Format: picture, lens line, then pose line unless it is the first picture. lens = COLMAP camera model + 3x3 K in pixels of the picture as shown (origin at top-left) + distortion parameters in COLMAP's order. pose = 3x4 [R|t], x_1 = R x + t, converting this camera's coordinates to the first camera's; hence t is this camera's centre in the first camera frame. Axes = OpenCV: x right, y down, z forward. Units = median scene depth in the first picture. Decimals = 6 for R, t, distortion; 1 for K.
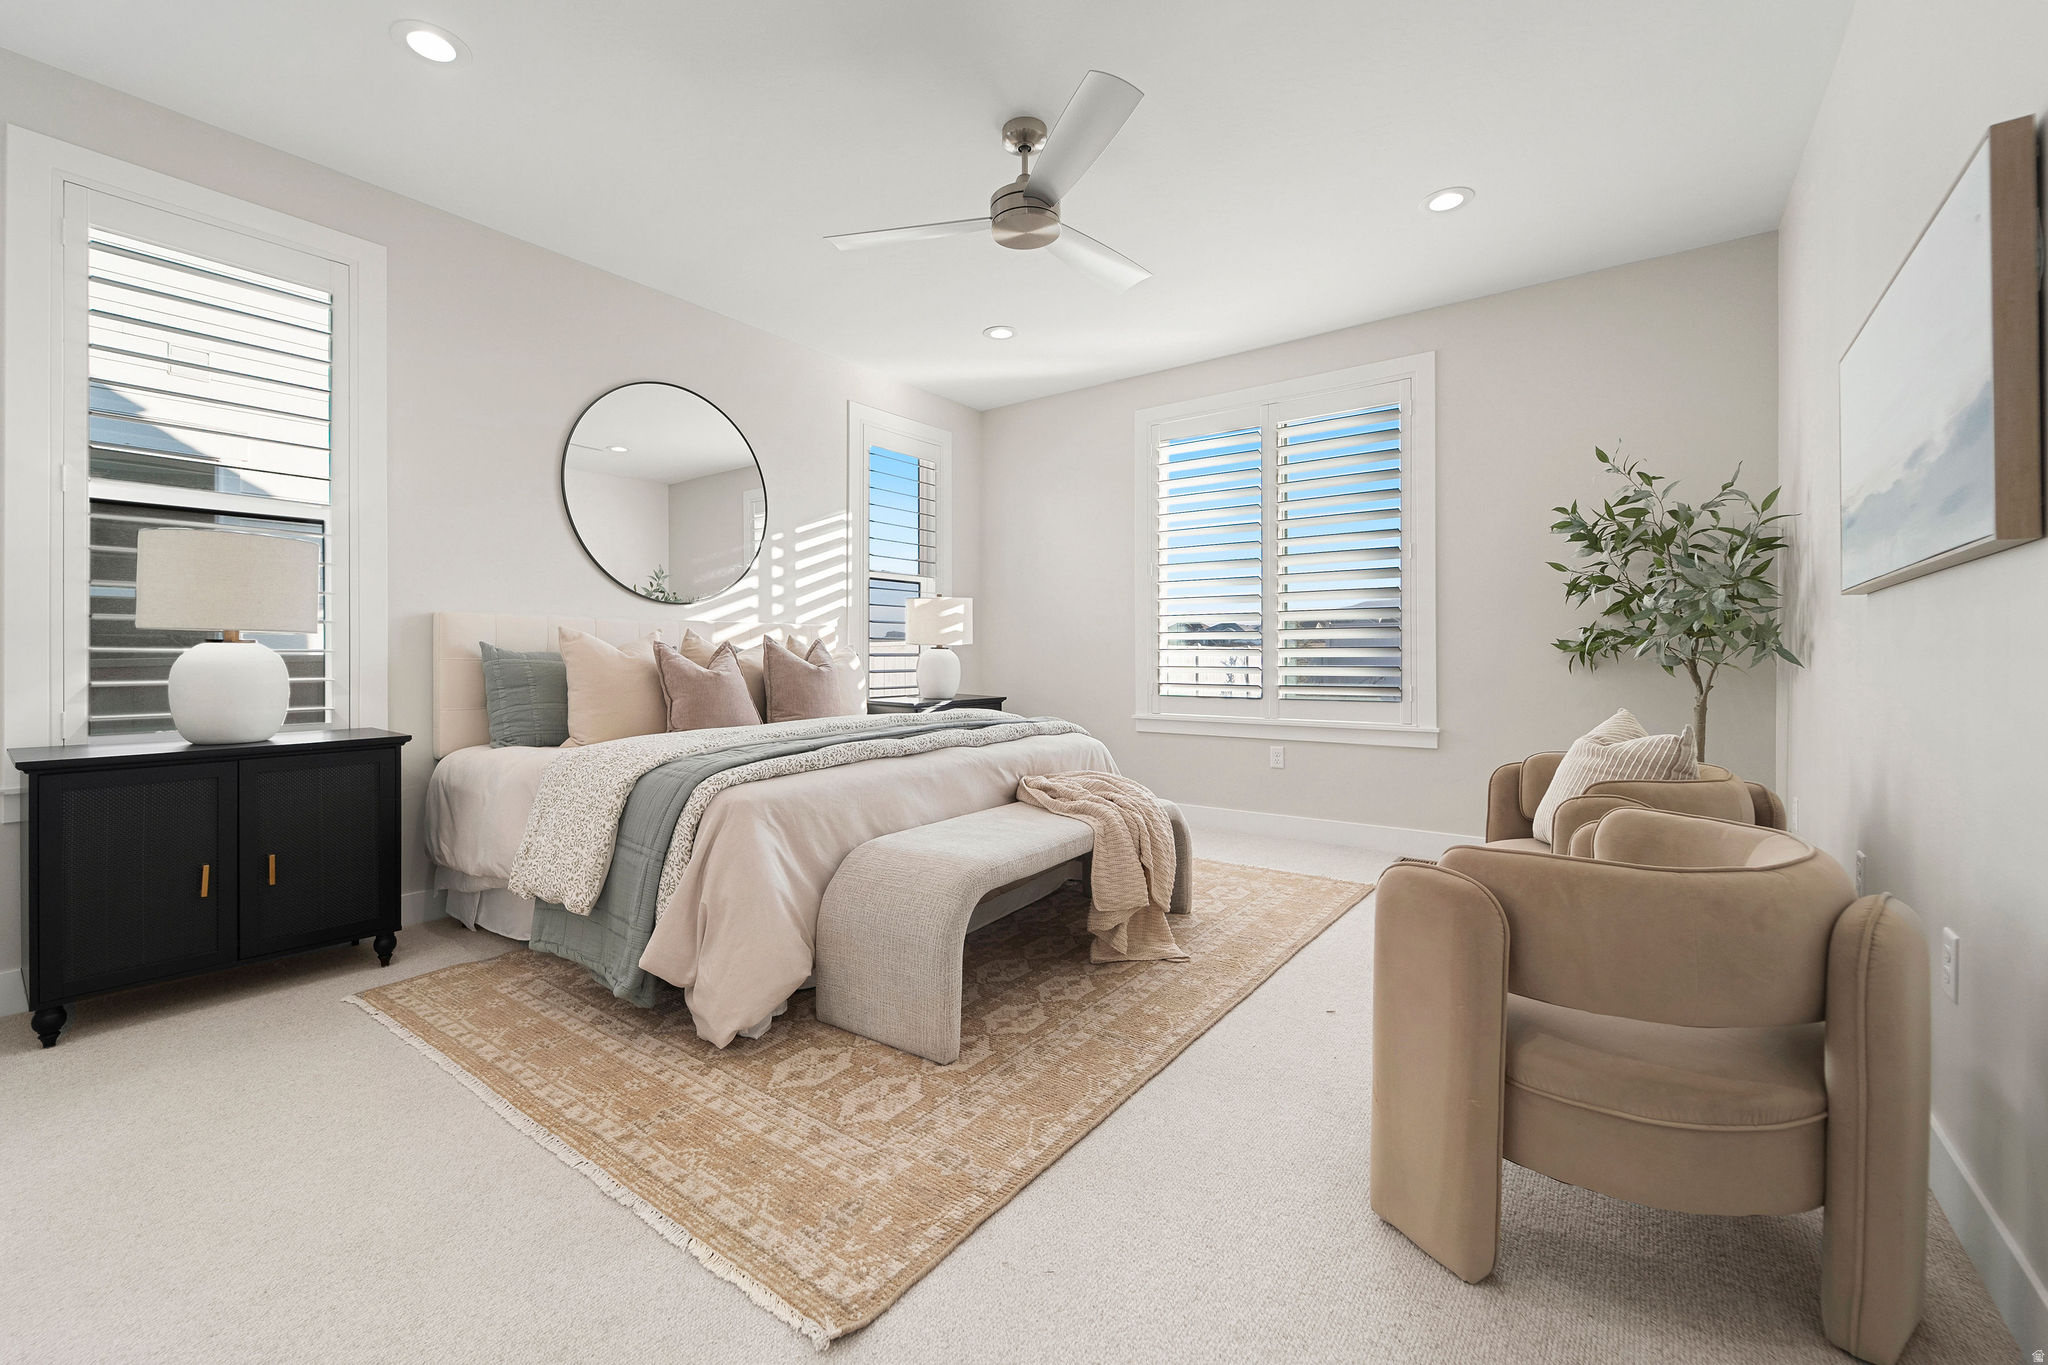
lens RADIAL K [[832.8, 0, 1016.7], [0, 832.8, 662.1], [0, 0, 1]] dist [0.014150, -0.000100]
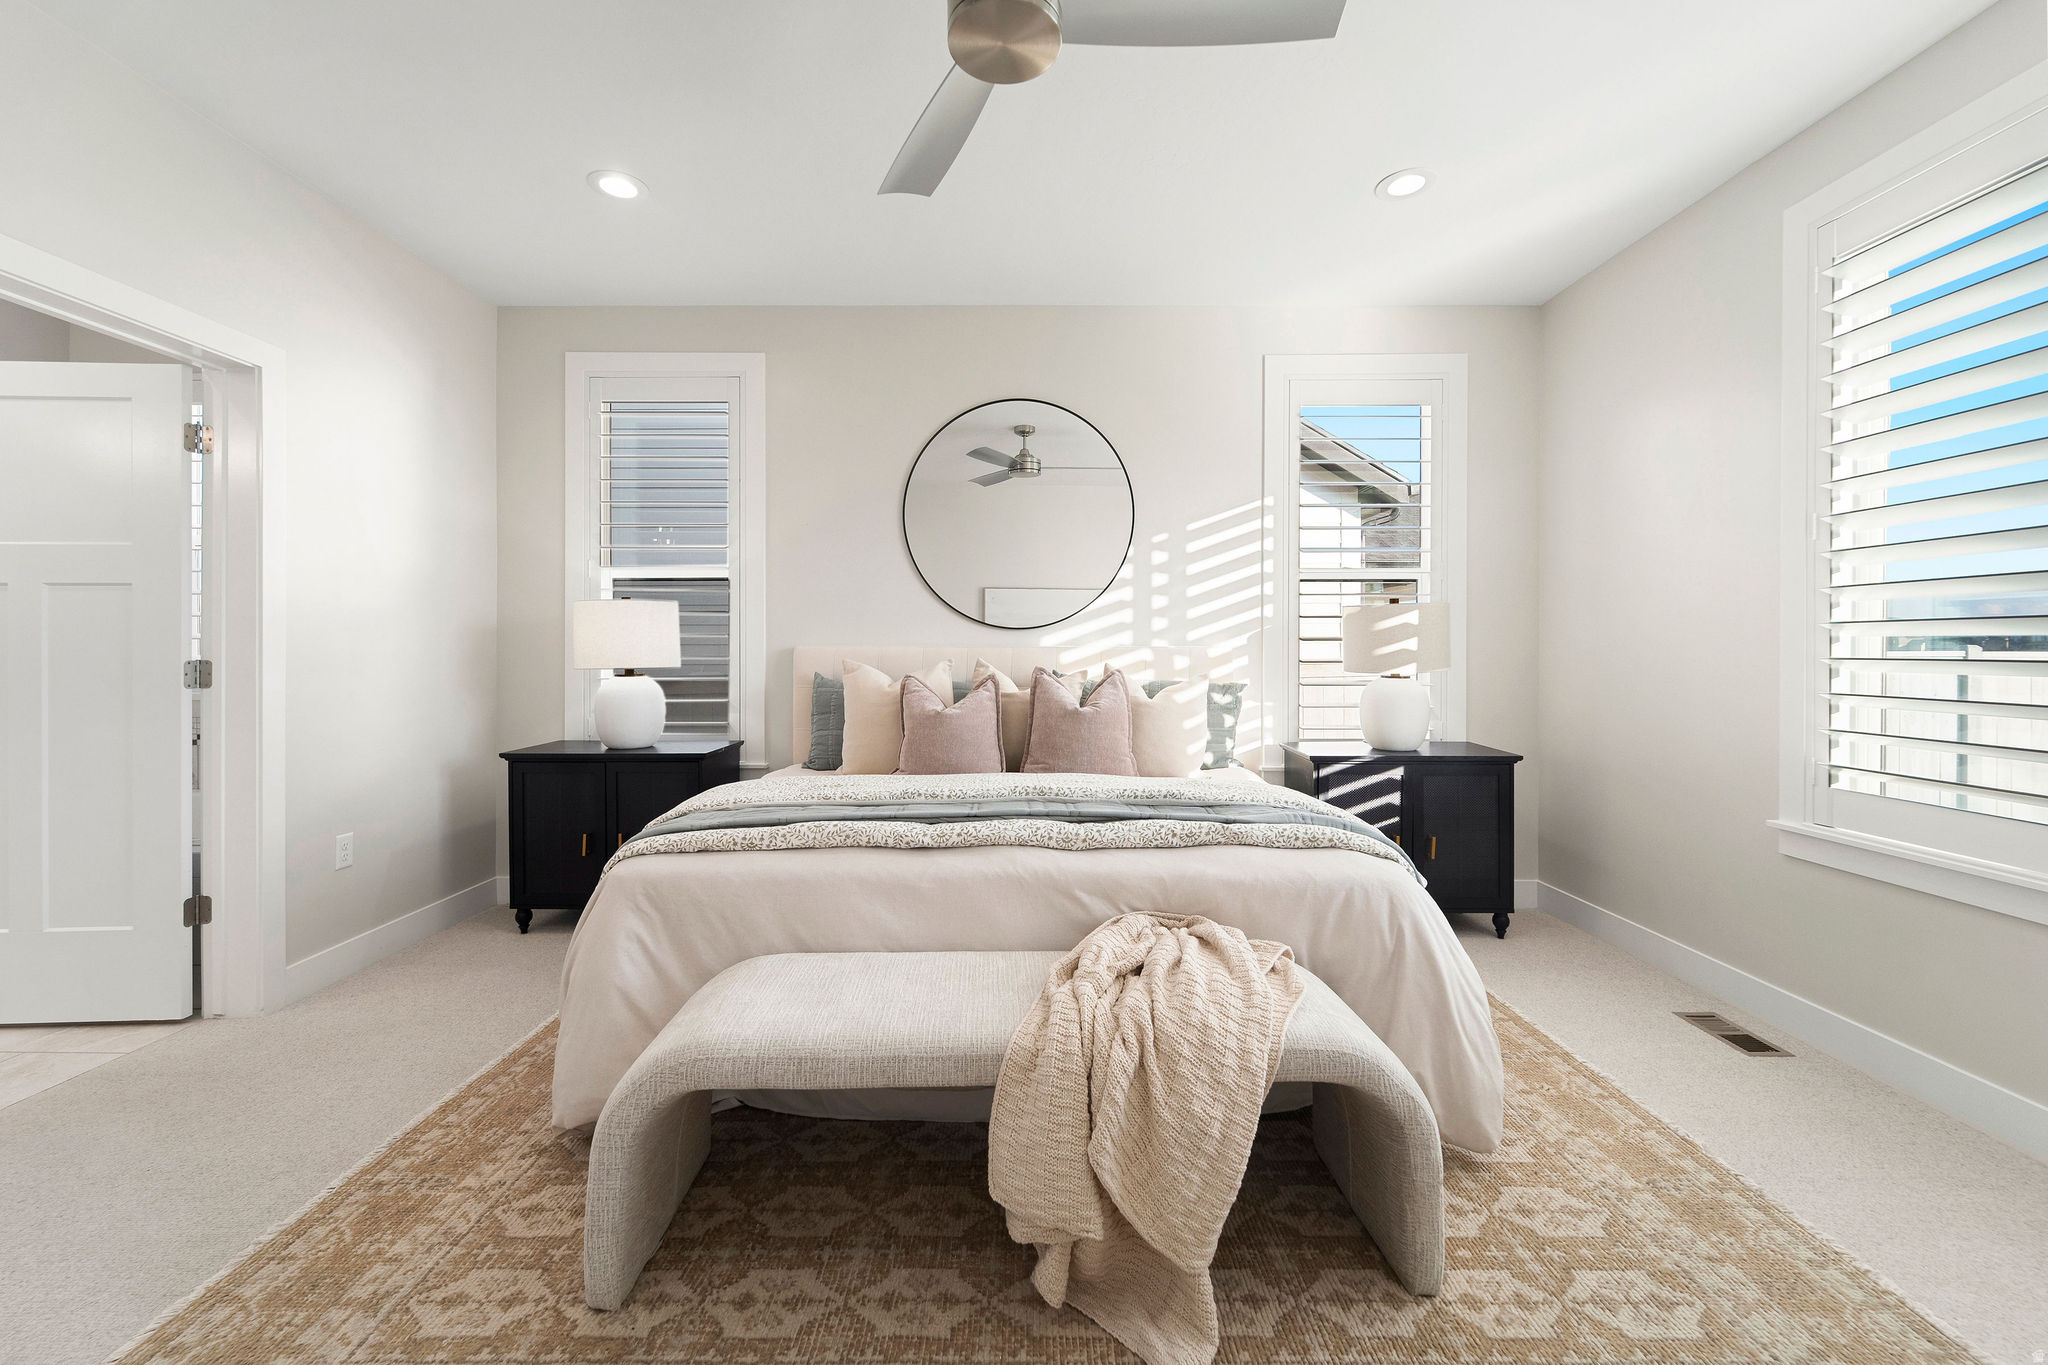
lens RADIAL K [[838.9, 0, 1028.4], [0, 838.9, 642.8], [0, 0, 1]] dist [-0.002918, -0.000016]
pose [[0.585462, -0.002104, -0.810697, 0.602444], [-0.001549, 0.999992, -0.003714, -0.076102], [0.810699, 0.003430, 0.585454, 0.733630]]
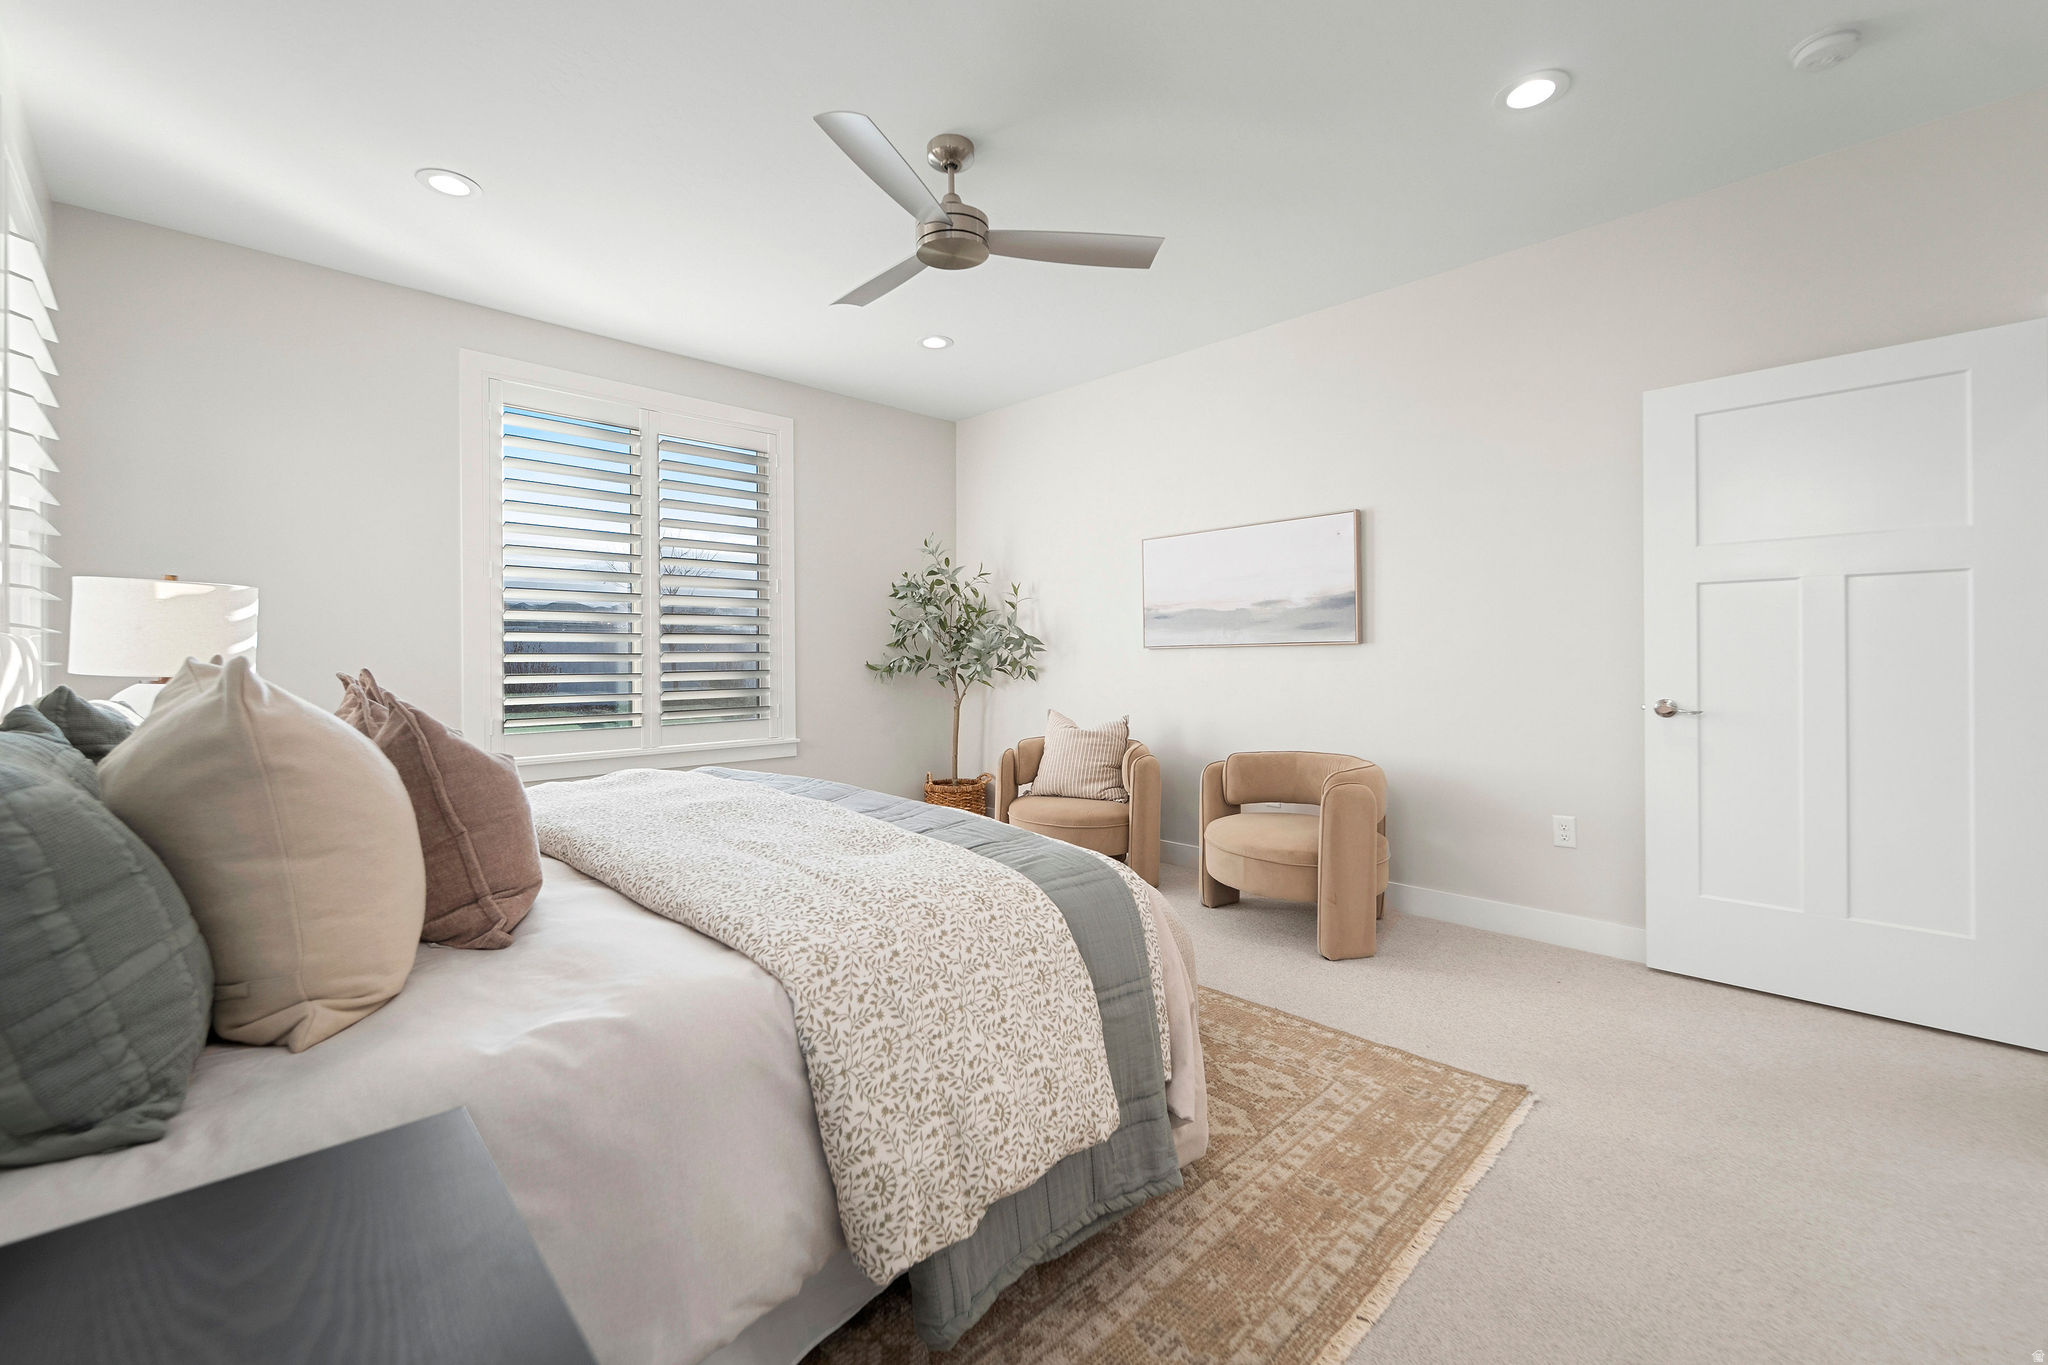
lens RADIAL K [[820.5, 0, 1016.1], [0, 820.5, 668.1], [0, 0, 1]] dist [0.022524, 0.000018]
pose [[0.167513, -0.012133, 0.985795, -1.037394], [0.009505, 0.999898, 0.010691, -0.052439], [-0.985824, 0.007579, 0.167612, 0.873470]]
